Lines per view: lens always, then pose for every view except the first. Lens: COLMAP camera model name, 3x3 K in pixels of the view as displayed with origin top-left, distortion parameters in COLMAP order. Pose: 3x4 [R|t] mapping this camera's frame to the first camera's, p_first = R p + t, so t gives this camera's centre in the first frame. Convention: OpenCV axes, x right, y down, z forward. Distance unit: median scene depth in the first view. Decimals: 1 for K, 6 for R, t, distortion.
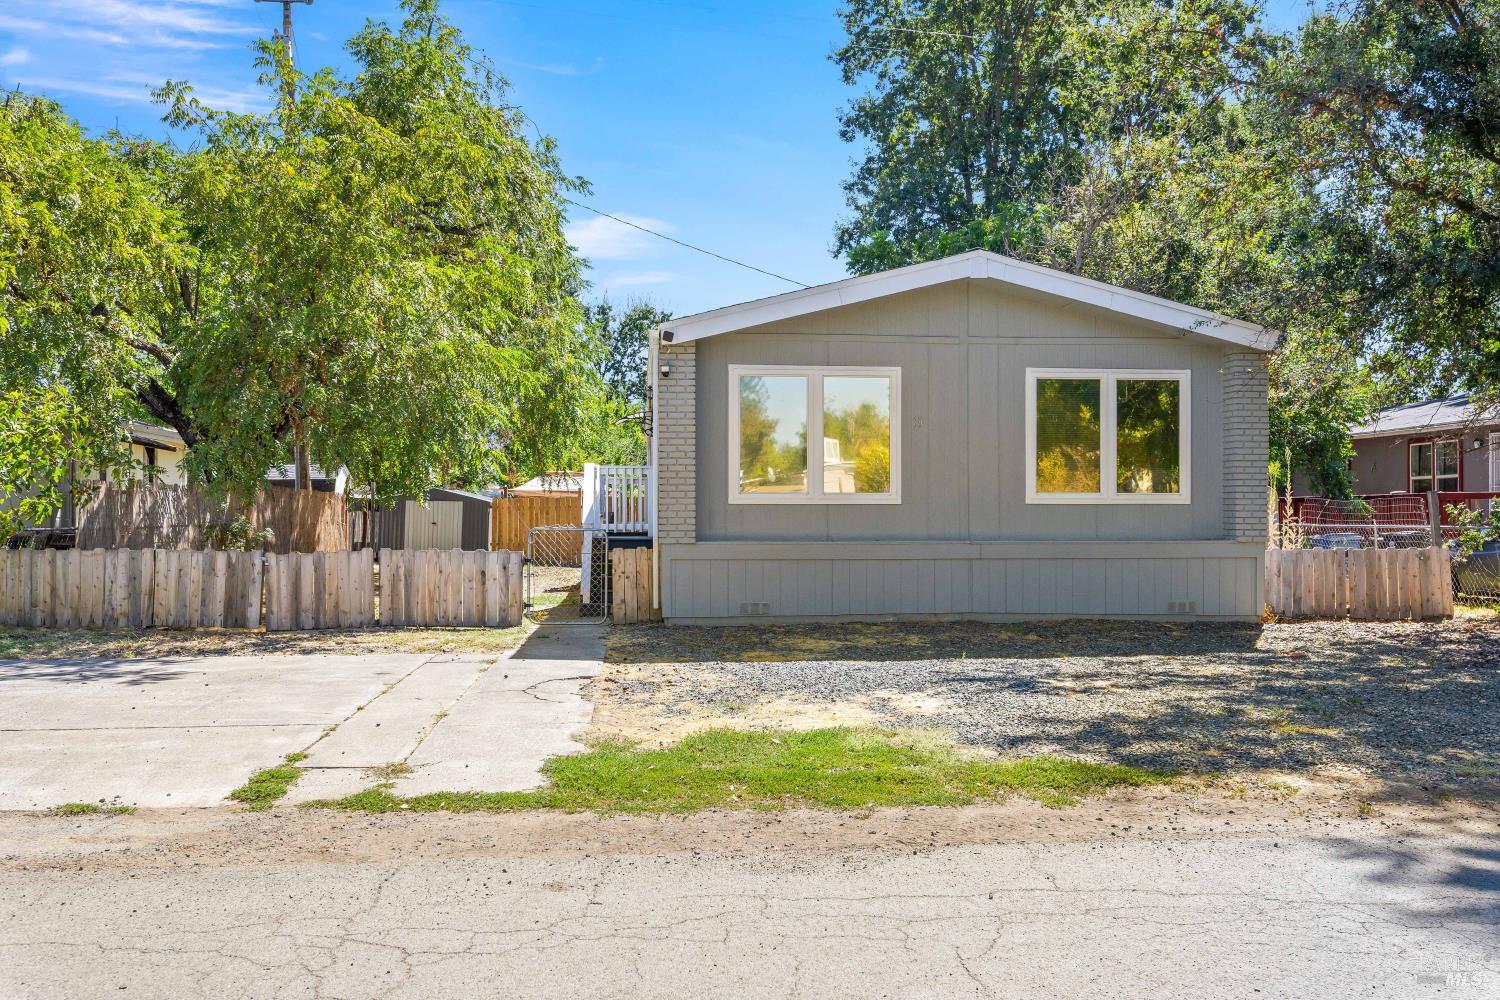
lens RADIAL K [[1233.0, 0, 752.5], [0, 1233.0, 501.7], [0, 0, 1]] dist [0.009726, -0.002771]
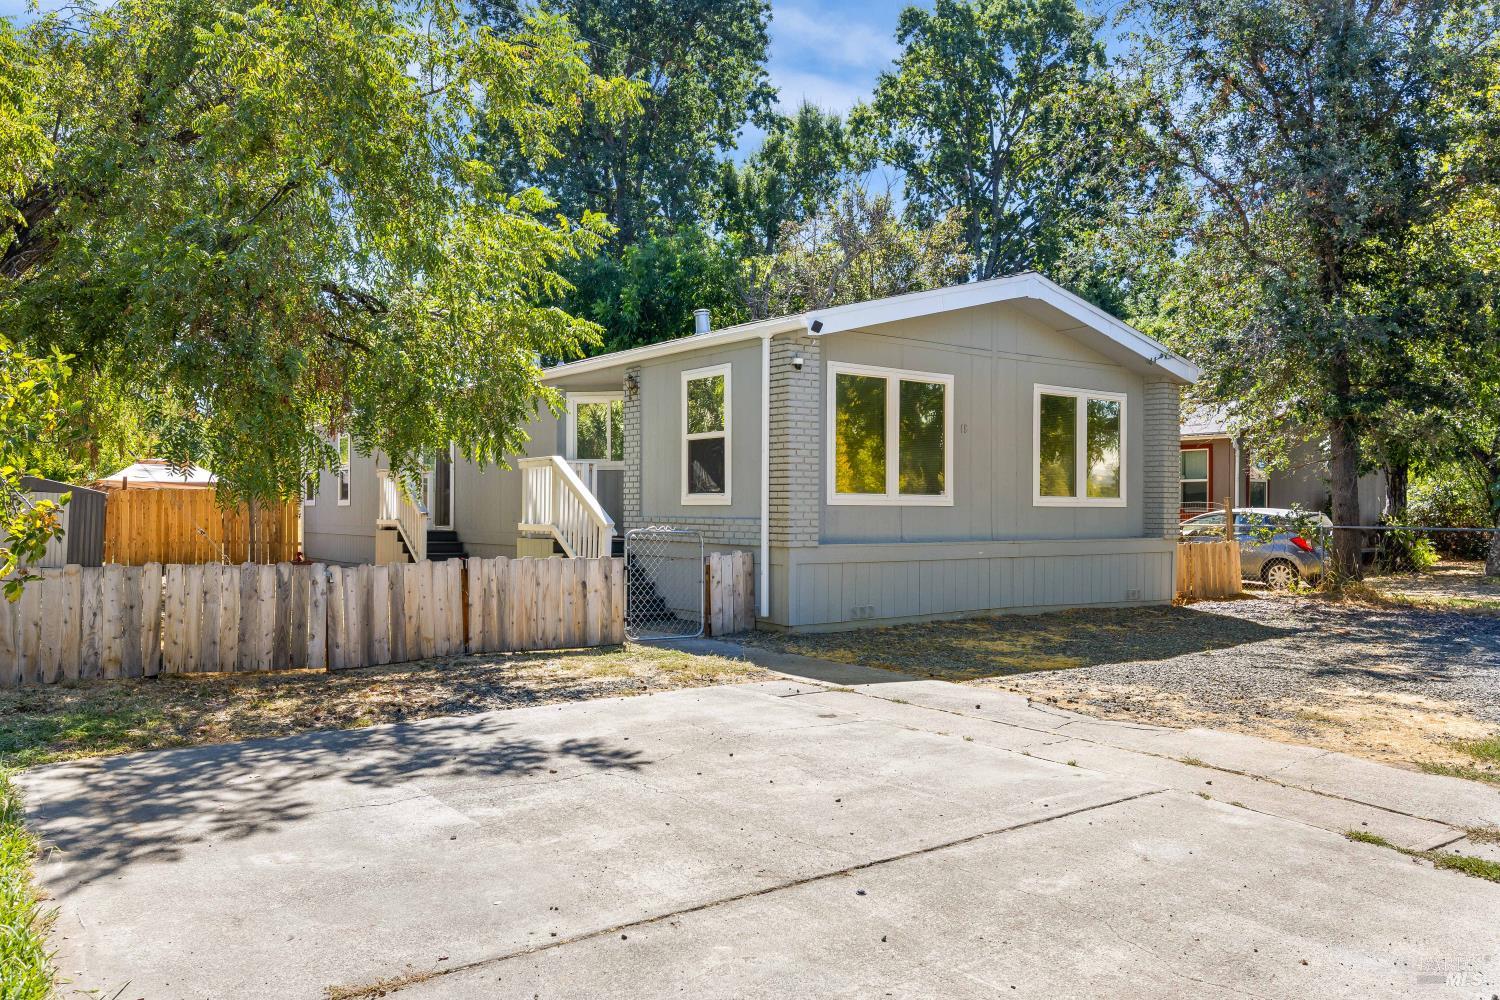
lens RADIAL K [[1109.6, 0, 759.6], [0, 1109.6, 499.5], [0, 0, 1]] dist [-0.003392, 0.002532]
pose [[0.853641, 0.009034, 0.520784, -0.507443], [-0.009015, 0.999956, -0.002570, 0.000215], [-0.520784, -0.002501, 0.853685, 0.280524]]
